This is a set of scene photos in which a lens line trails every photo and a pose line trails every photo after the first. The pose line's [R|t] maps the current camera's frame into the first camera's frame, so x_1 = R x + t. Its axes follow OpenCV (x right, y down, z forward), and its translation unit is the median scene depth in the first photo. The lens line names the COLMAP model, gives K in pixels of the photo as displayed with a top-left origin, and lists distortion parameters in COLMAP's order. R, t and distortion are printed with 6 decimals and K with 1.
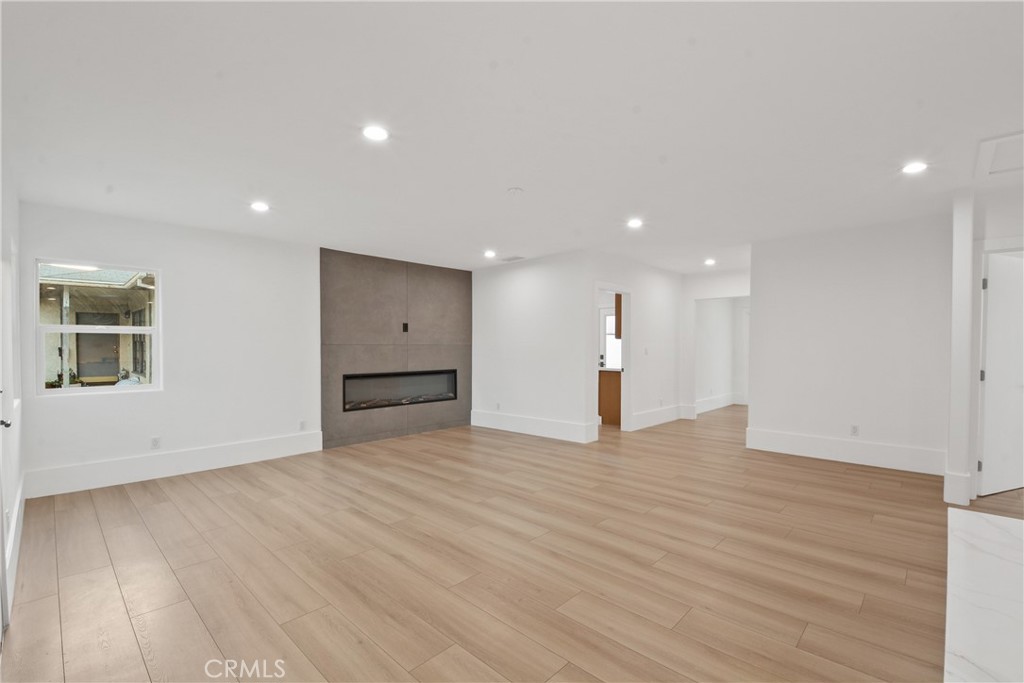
lens RADIAL K [[451.5, 0, 531.6], [0, 451.5, 358.6], [0, 0, 1]] dist [0.011838, -0.022064]
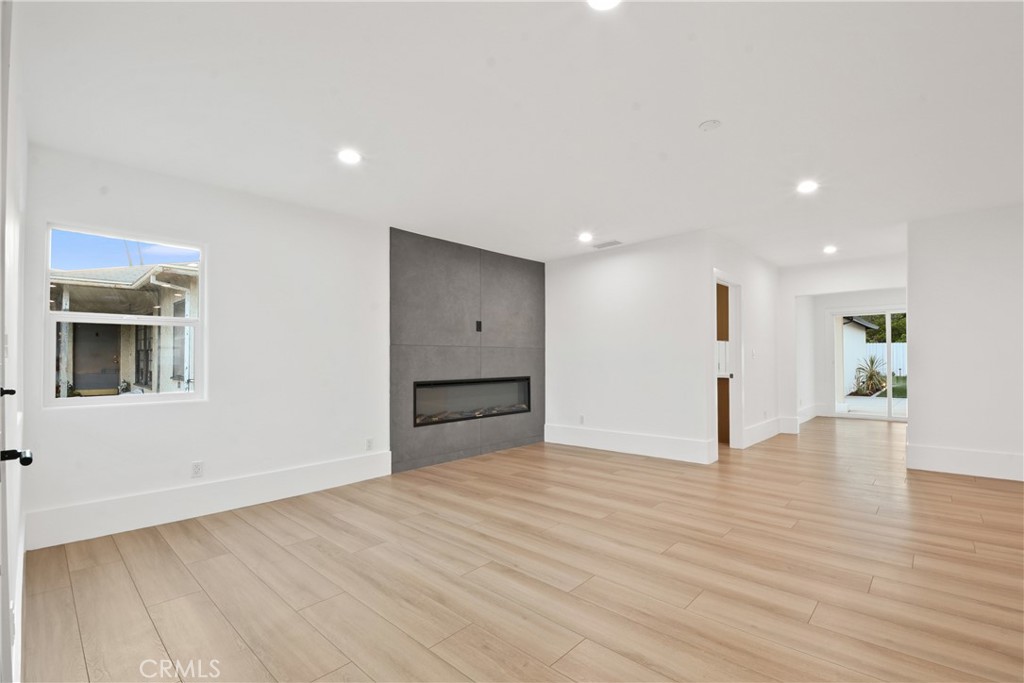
lens RADIAL K [[453.5, 0, 525.9], [0, 453.5, 360.3], [0, 0, 1]] dist [0.013472, -0.022464]
pose [[0.999977, -0.004075, 0.005345, -0.212974], [0.004210, 0.999668, -0.025435, 0.017982], [-0.005239, 0.025457, 0.999662, 0.168009]]
